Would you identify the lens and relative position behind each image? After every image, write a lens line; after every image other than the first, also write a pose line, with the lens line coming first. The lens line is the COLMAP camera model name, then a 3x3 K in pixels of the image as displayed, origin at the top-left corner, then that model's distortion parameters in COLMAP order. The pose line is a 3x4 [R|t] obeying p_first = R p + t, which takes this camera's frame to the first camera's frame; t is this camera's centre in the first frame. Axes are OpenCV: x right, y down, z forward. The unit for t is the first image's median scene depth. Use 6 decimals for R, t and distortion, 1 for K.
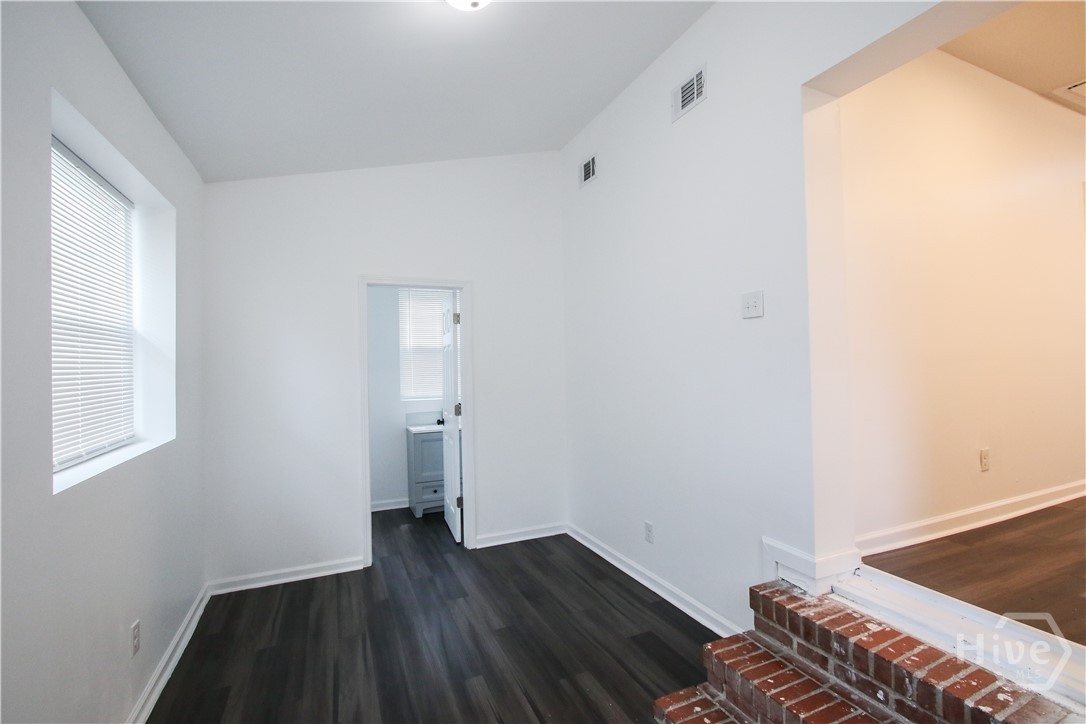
lens RADIAL K [[497.3, 0, 545.2], [0, 497.3, 362.3], [0, 0, 1]] dist [-0.018414, 0.001905]
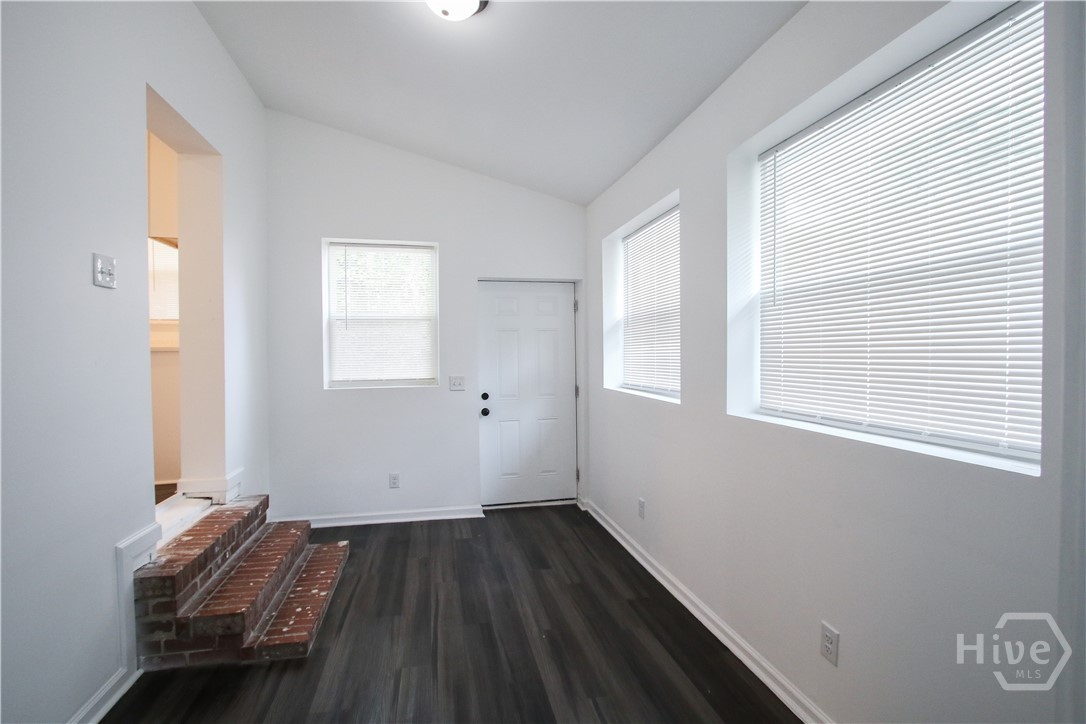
lens RADIAL K [[497.3, 0, 545.2], [0, 497.3, 362.3], [0, 0, 1]] dist [-0.018414, 0.001905]
pose [[-0.982288, 0.020094, 0.186299, -0.394692], [0.022892, 0.999655, 0.012880, 0.036425], [-0.185976, 0.016916, -0.982409, 1.469372]]
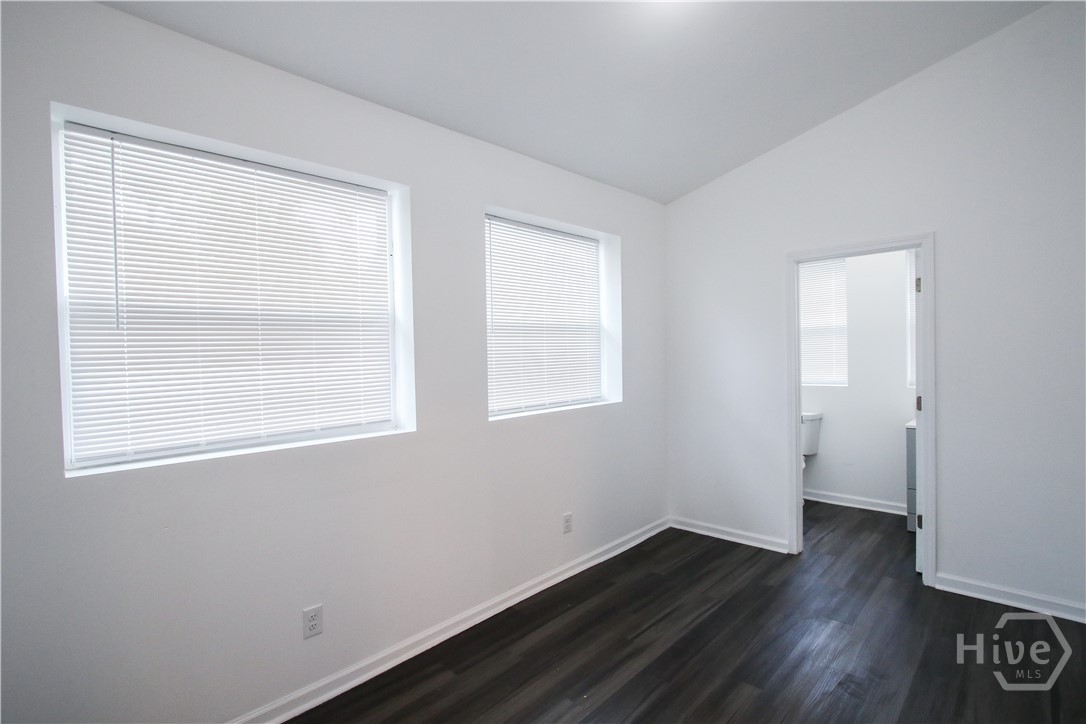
lens RADIAL K [[497.3, 0, 545.2], [0, 497.3, 362.3], [0, 0, 1]] dist [-0.018414, 0.001905]
pose [[0.369473, 0.021497, -0.928993, 0.473123], [0.021678, 0.999261, 0.031745, -0.006768], [0.928988, -0.031867, 0.368734, 0.267695]]
